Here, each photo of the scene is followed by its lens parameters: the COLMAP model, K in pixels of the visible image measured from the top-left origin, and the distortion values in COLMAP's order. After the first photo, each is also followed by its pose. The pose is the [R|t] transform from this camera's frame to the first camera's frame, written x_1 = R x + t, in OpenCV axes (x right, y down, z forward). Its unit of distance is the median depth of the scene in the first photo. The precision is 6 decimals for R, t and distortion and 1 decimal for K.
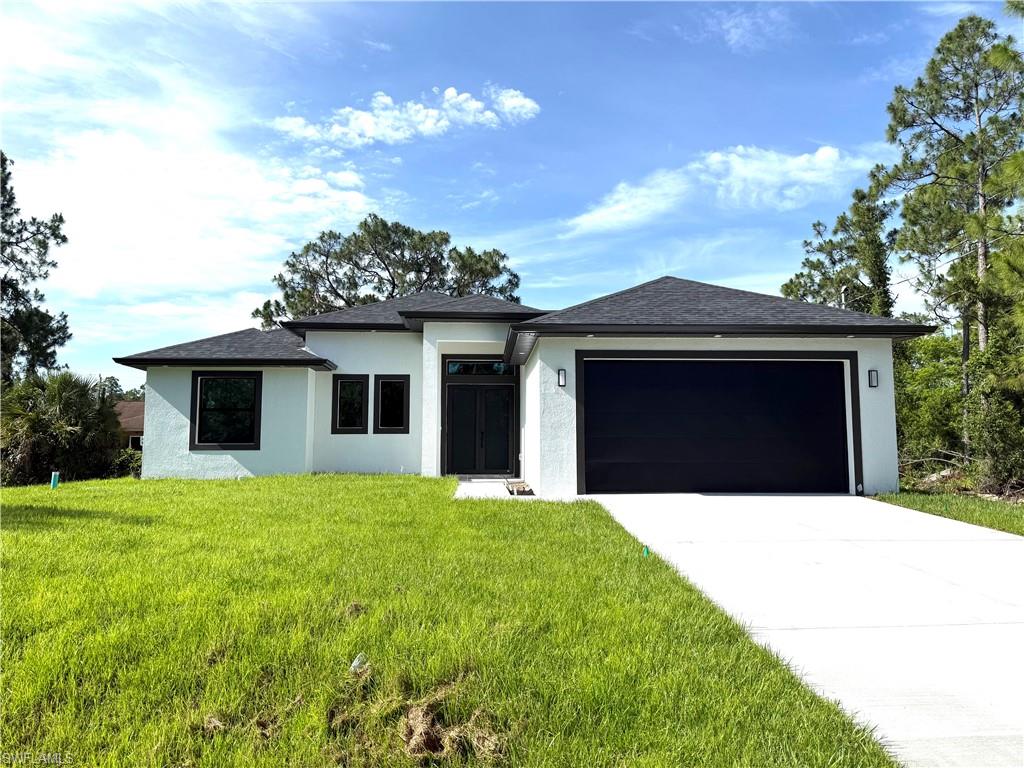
lens RADIAL K [[721.0, 0, 512.0], [0, 721.0, 384.0], [0, 0, 1]] dist [0.094874, -0.156326]
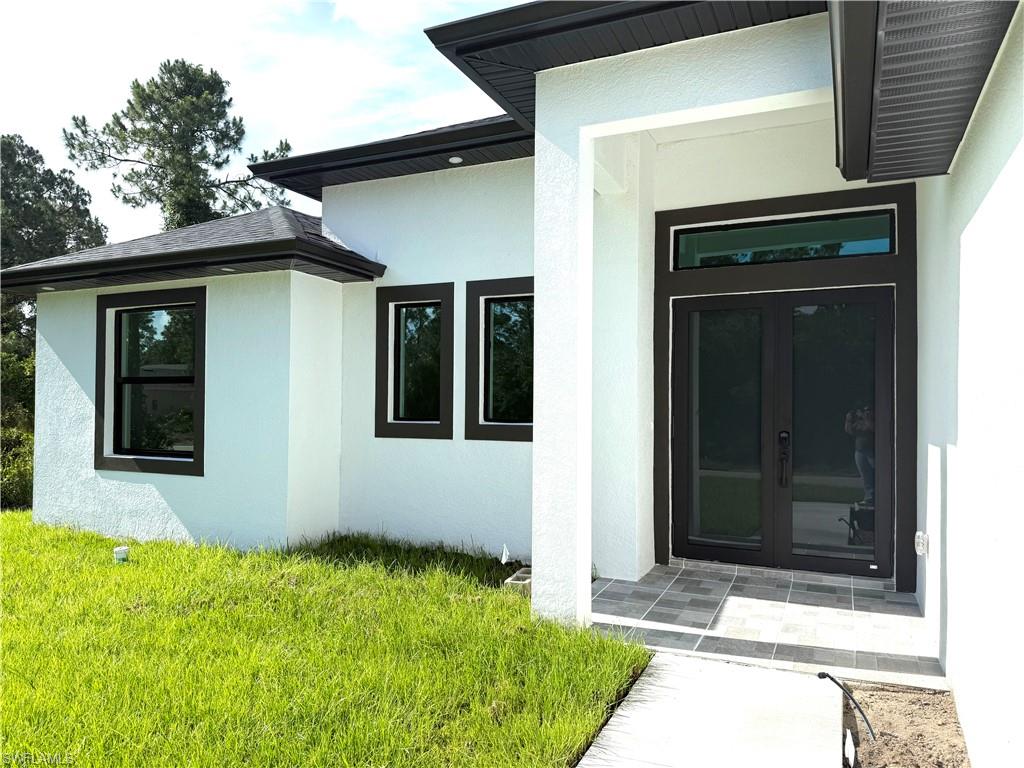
lens RADIAL K [[721.0, 0, 512.0], [0, 721.0, 384.0], [0, 0, 1]] dist [0.094874, -0.156326]
pose [[0.889525, -0.005582, -0.456853, 0.001956], [0.035697, 0.997718, 0.057314, 0.019368], [0.455490, -0.067291, 0.887694, 0.680024]]
